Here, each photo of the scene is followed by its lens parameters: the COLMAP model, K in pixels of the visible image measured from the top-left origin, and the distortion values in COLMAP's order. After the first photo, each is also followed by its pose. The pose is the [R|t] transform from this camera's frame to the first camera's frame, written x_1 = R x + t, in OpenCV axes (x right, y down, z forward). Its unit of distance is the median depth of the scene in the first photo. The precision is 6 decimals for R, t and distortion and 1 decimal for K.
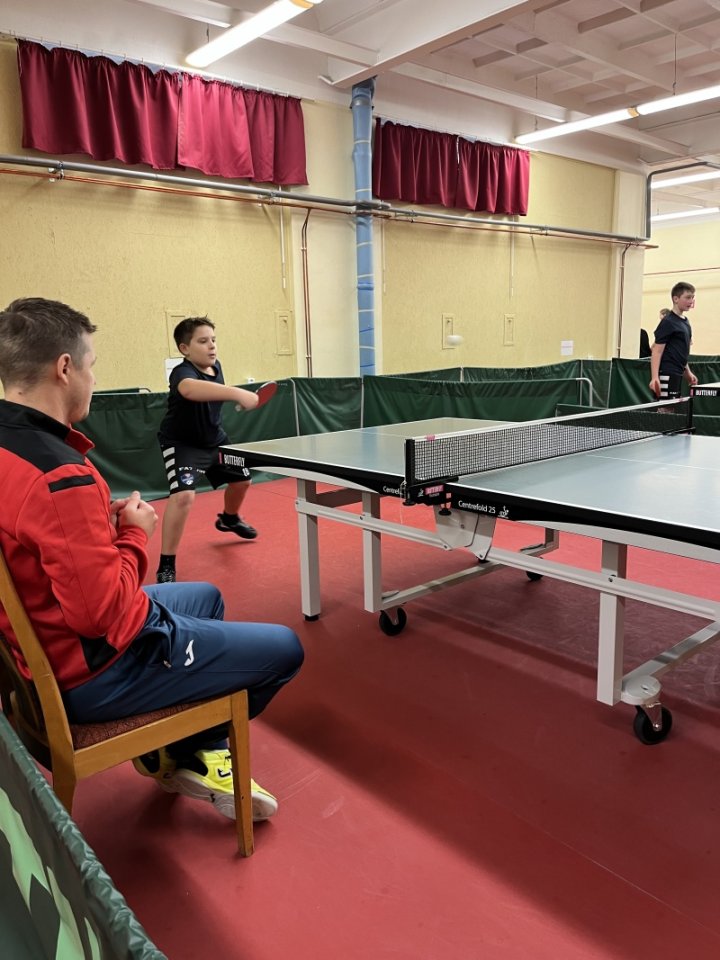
lens RADIAL K [[752.0, 0, 386.5], [0, 752.0, 508.0], [0, 0, 1]] dist [0.054488, -0.061867]
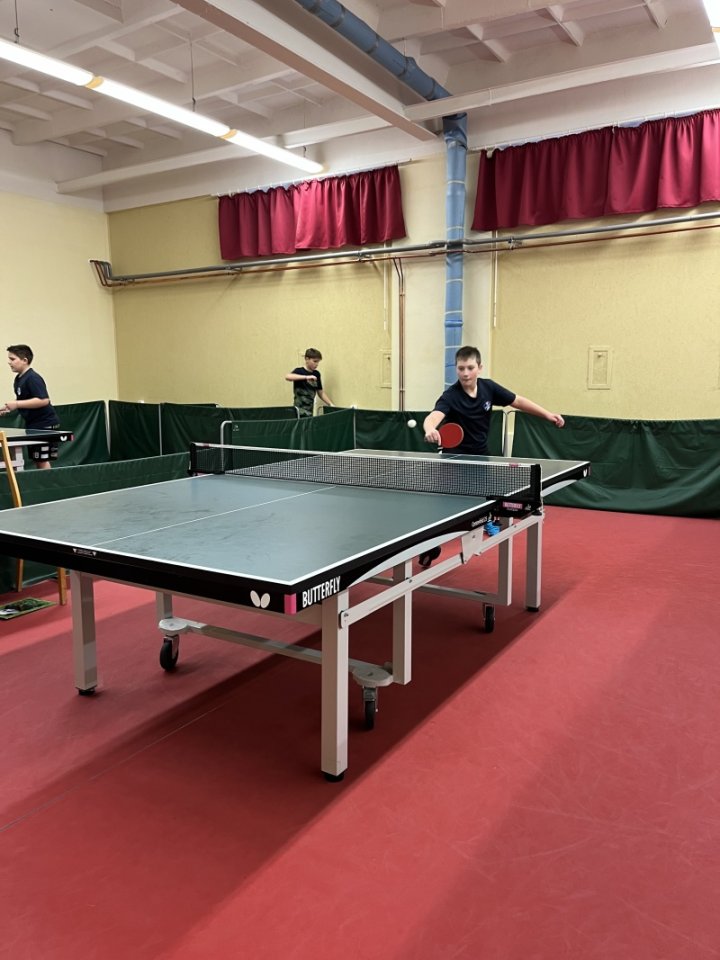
lens RADIAL K [[752.0, 0, 357.9], [0, 752.0, 476.2], [0, 0, 1]] dist [0.054488, -0.061867]
pose [[0.266047, 0.146076, -0.952828, 0.938008], [-0.218968, 0.971770, 0.087840, -0.163625], [0.938761, 0.185269, 0.290523, 0.656789]]
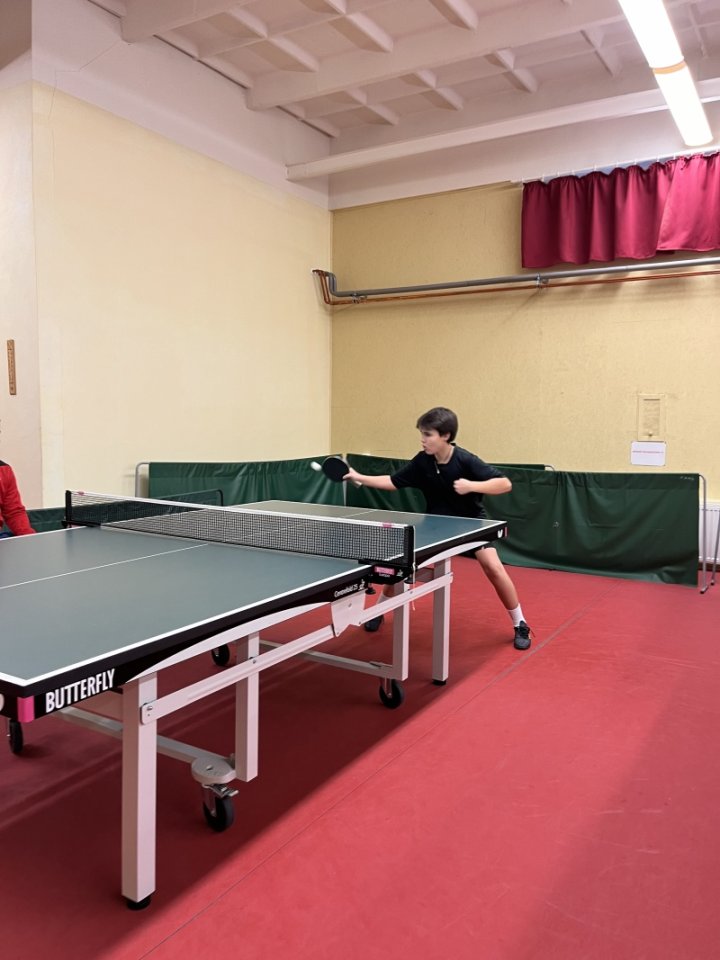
lens RADIAL K [[752.0, 0, 365.0], [0, 752.0, 487.3], [0, 0, 1]] dist [0.054488, -0.061867]
pose [[0.269950, 0.119825, -0.955389, 0.503666], [-0.236594, 0.970061, 0.054815, -0.098779], [0.933354, 0.211243, 0.290218, 0.355969]]
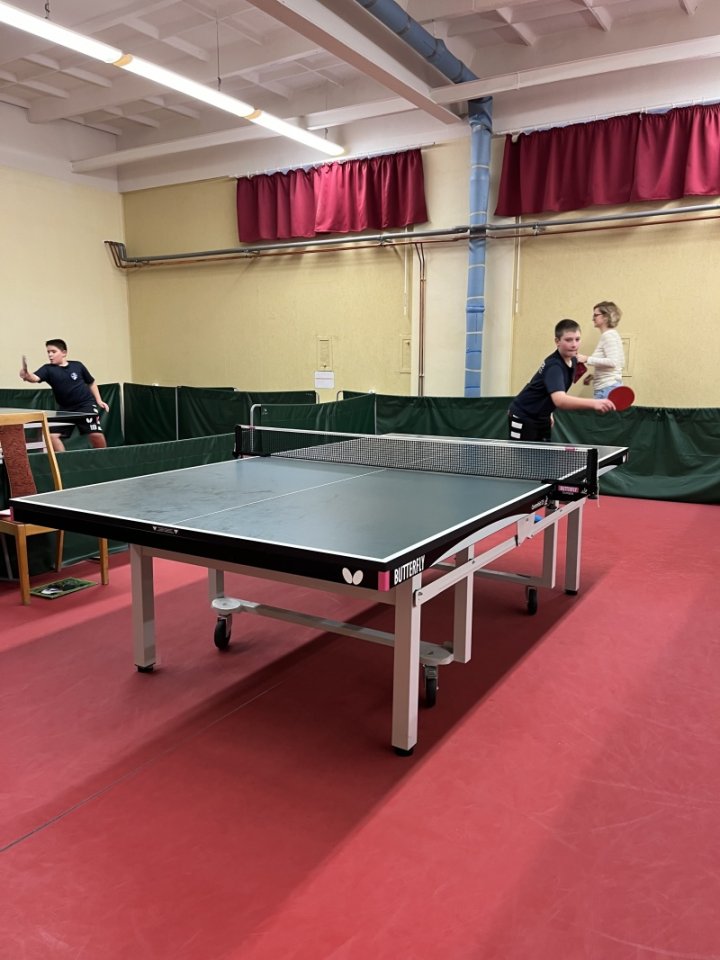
lens RADIAL K [[752.0, 0, 365.2], [0, 752.0, 479.5], [0, 0, 1]] dist [0.054488, -0.061867]
pose [[0.277271, 0.169745, -0.945678, 0.934049], [-0.228899, 0.967600, 0.106567, -0.155032], [0.933127, 0.186916, 0.307142, 0.626606]]
